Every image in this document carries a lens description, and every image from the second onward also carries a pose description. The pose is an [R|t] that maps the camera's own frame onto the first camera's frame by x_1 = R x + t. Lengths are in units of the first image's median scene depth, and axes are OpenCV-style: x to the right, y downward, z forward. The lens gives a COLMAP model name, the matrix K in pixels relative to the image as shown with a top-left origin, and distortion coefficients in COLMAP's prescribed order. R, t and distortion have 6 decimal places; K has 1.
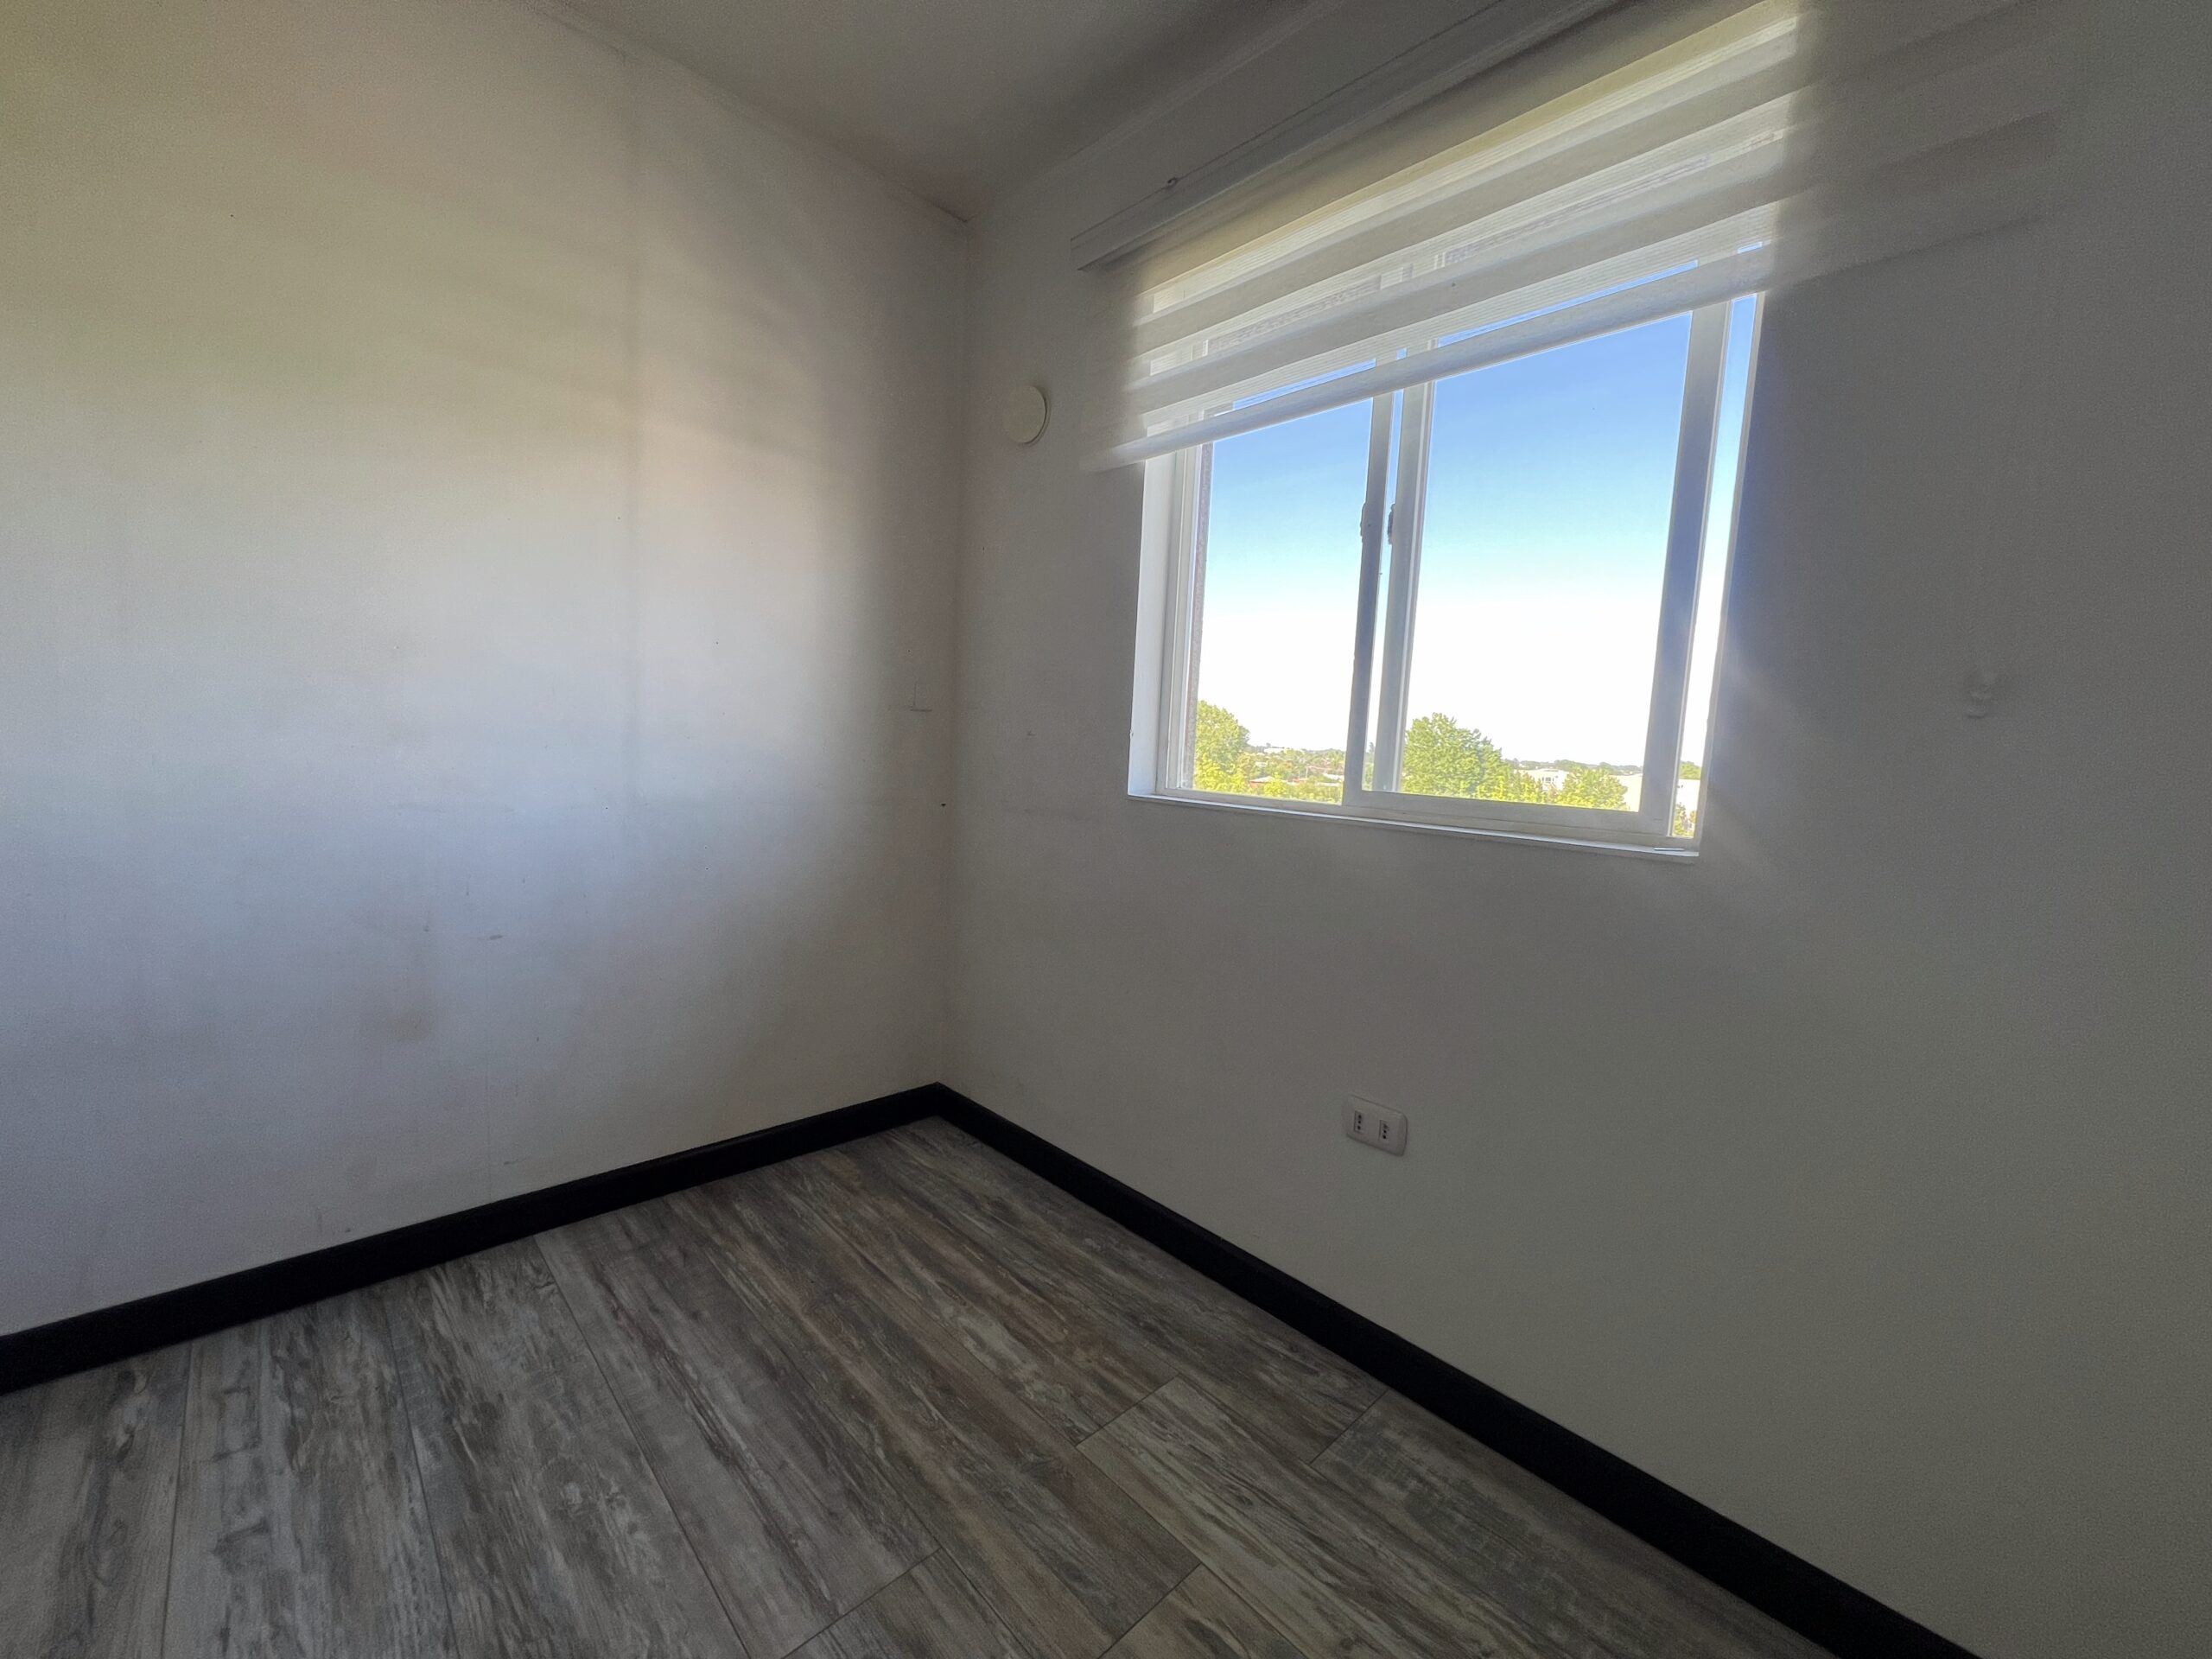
lens RADIAL K [[886.2, 0, 1106.3], [0, 886.2, 798.1], [0, 0, 1]] dist [-0.003373, 0.001009]
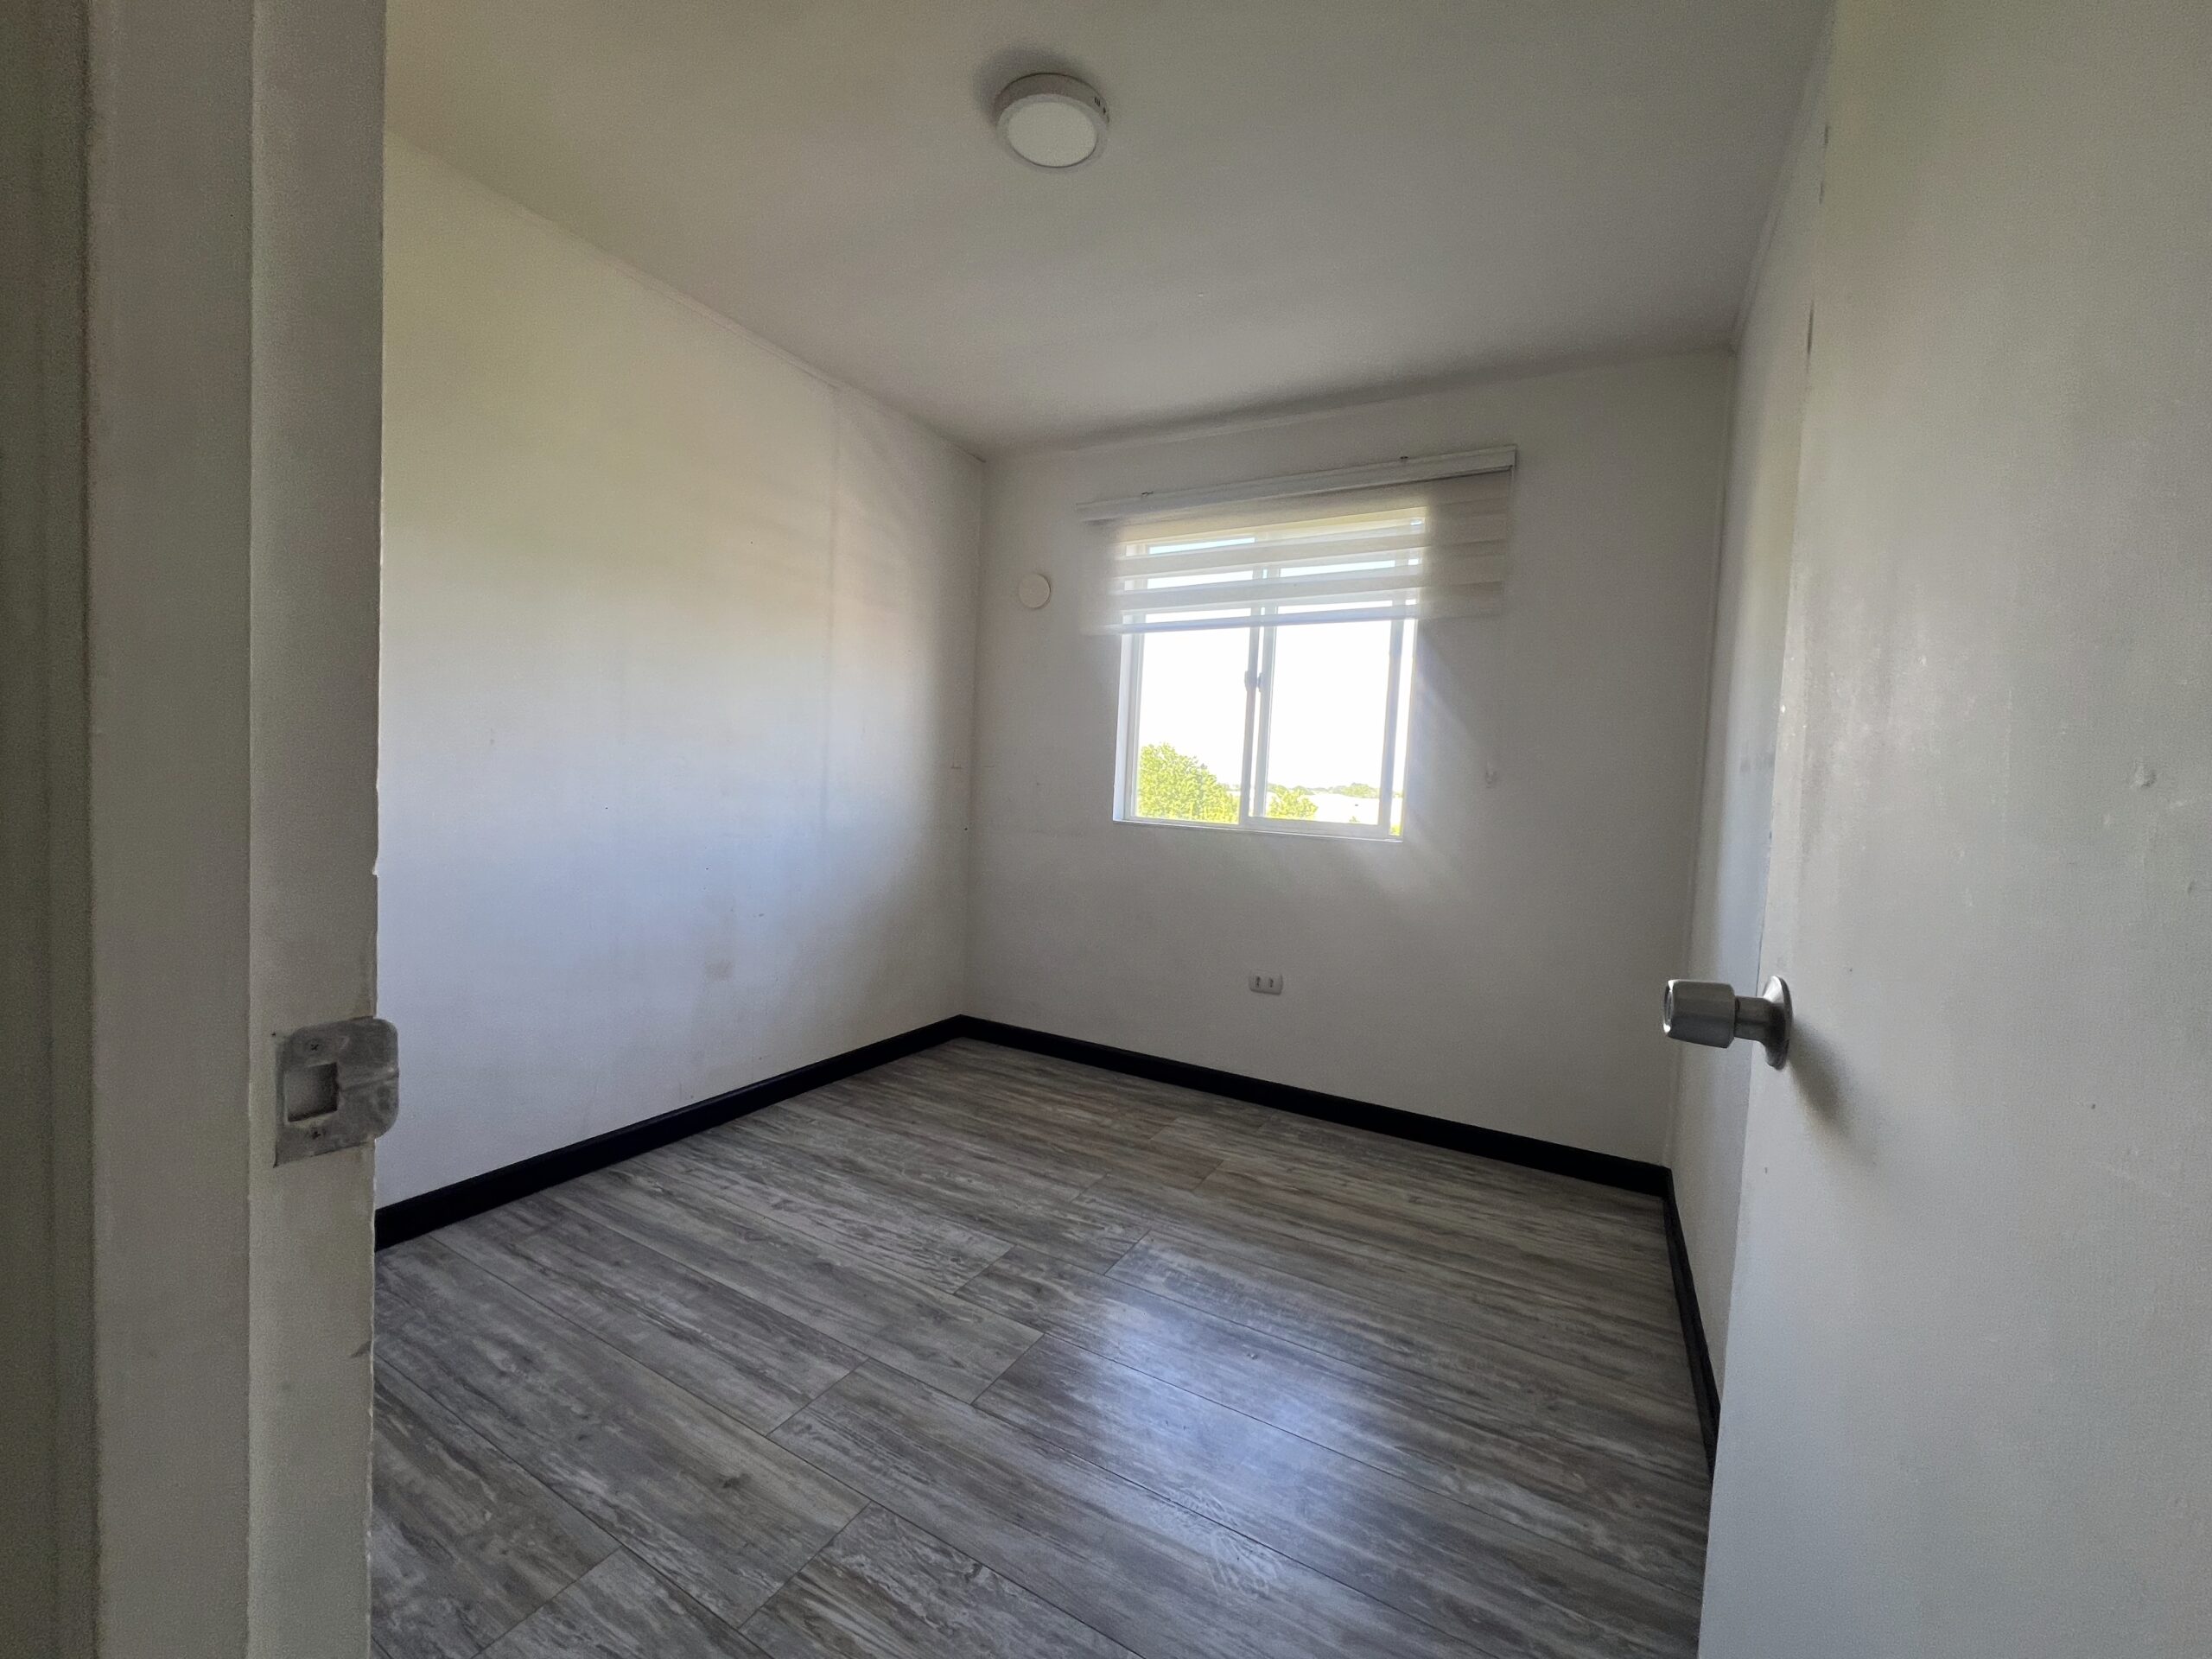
lens RADIAL K [[886.2, 0, 1094.2], [0, 886.2, 779.1], [0, 0, 1]] dist [-0.003373, 0.001009]
pose [[0.959317, -0.004632, 0.282293, -0.635193], [0.018355, 0.998773, -0.045989, -0.008964], [-0.281733, 0.049299, 0.958225, -0.845461]]
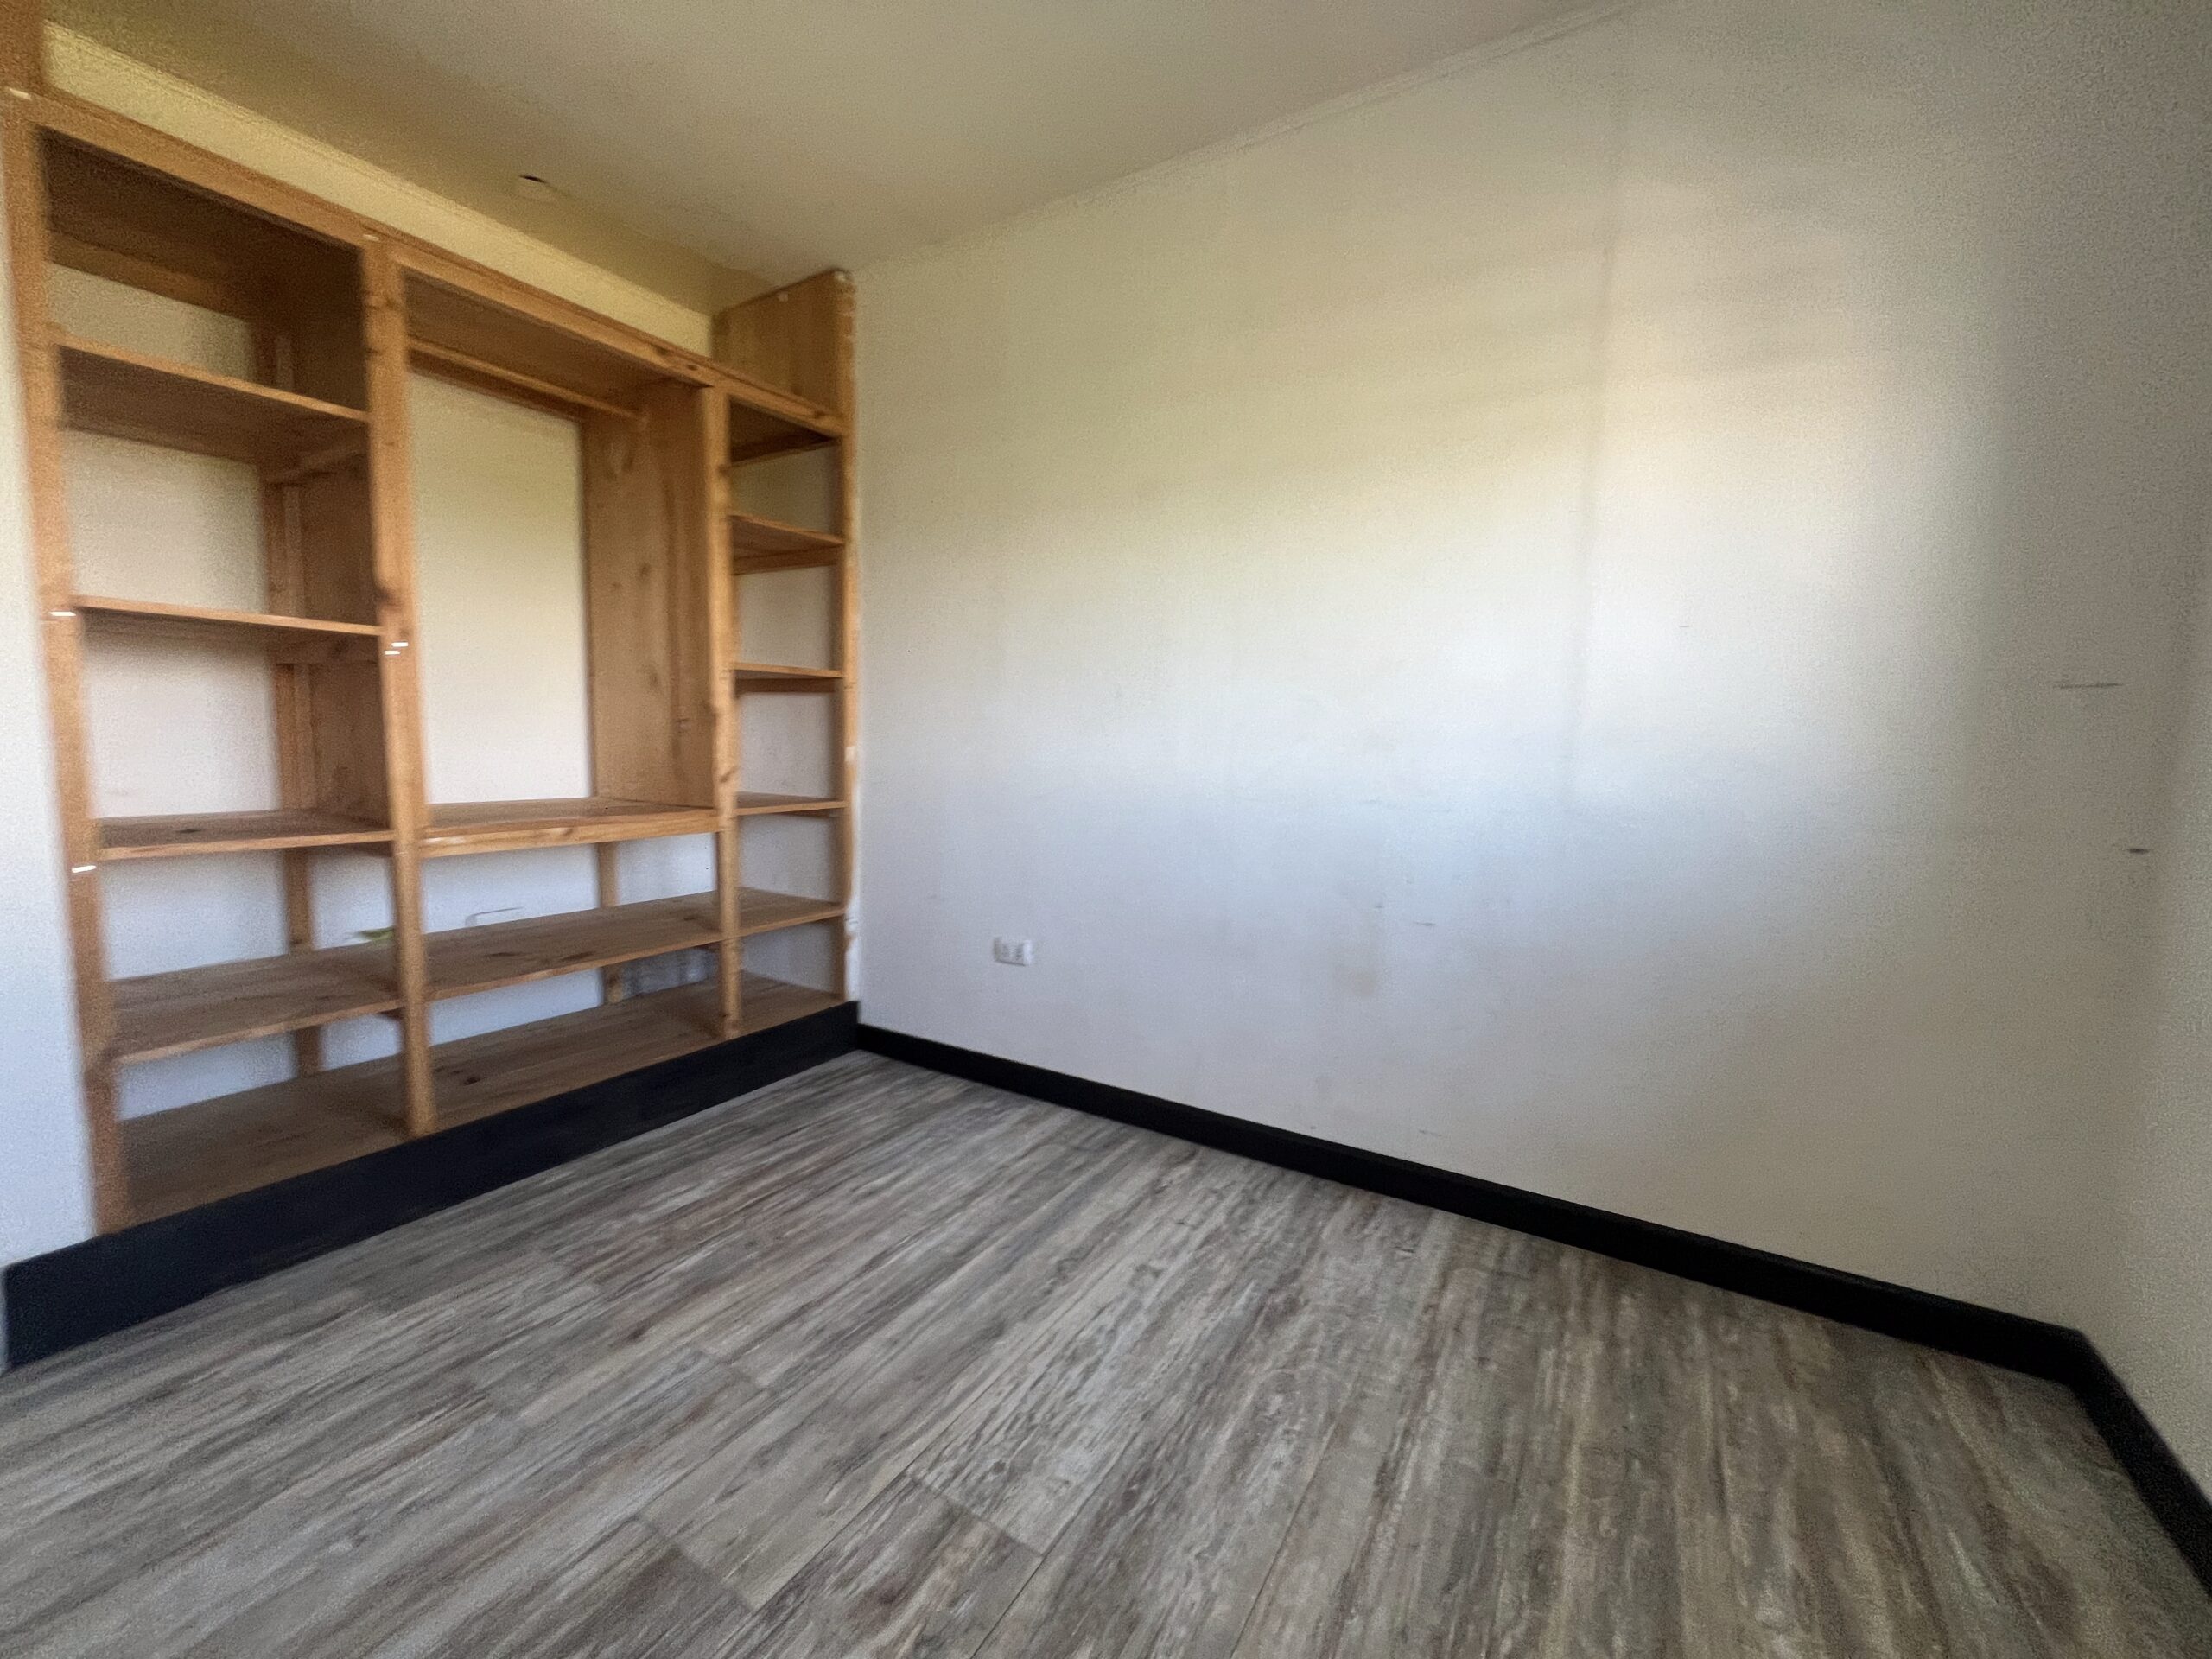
lens RADIAL K [[886.2, 0, 1114.0], [0, 886.2, 785.1], [0, 0, 1]] dist [-0.003373, 0.001009]
pose [[0.259999, 0.012566, -0.965527, 0.348582], [-0.064601, 0.997901, -0.004408, 0.006629], [0.963445, 0.063520, 0.260265, 0.361402]]
